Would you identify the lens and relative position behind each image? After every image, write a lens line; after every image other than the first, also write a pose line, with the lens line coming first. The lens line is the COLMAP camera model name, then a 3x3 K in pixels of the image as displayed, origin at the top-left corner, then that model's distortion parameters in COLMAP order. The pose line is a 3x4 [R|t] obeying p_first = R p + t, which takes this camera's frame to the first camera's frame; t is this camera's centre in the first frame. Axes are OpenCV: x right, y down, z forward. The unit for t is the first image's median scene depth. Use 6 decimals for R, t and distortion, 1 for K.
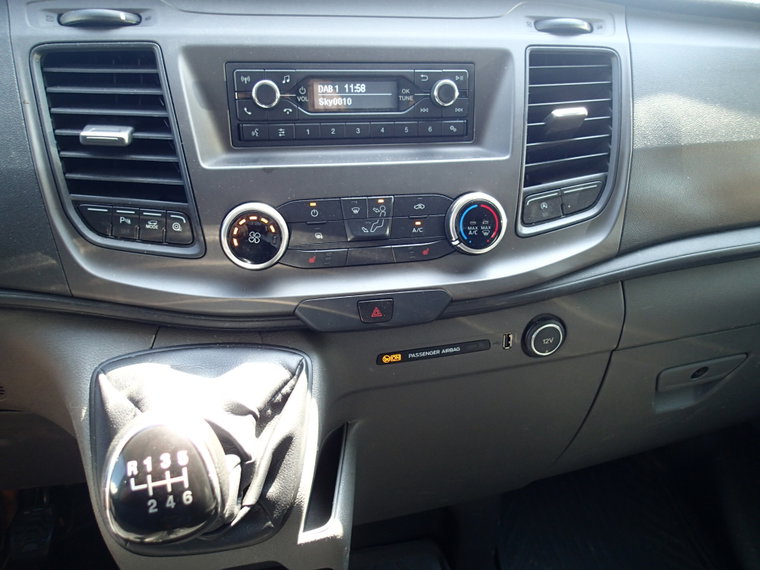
lens RADIAL K [[557.3, 0, 380.8], [0, 557.3, 282.8], [0, 0, 1]] dist [-0.000744, 0.003665]
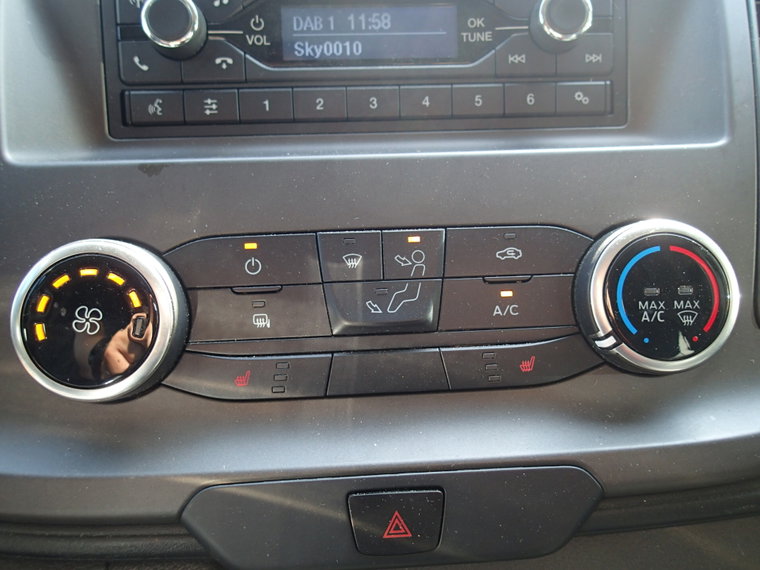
lens RADIAL K [[557.3, 0, 382.3], [0, 557.3, 283.0], [0, 0, 1]] dist [-0.000744, 0.003665]
pose [[0.986126, -0.006297, -0.165879, 0.044842], [-0.027574, 0.979184, -0.201092, -0.030245], [0.163693, 0.202876, 0.965425, 0.592426]]
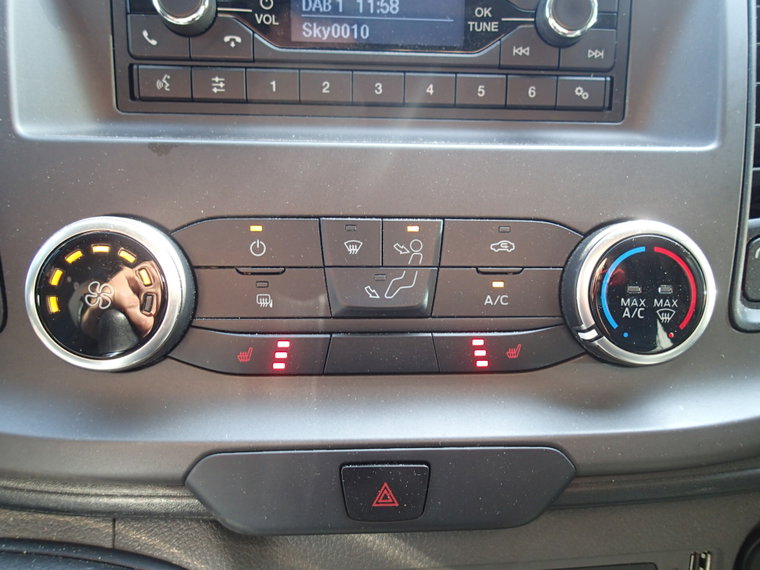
lens RADIAL K [[557.3, 0, 381.5], [0, 557.3, 283.1], [0, 0, 1]] dist [-0.000744, 0.003665]
pose [[0.988161, 0.047377, -0.145921, 0.040607], [-0.067140, 0.988753, -0.133639, -0.044527], [0.137948, 0.141854, 0.980228, 0.568181]]
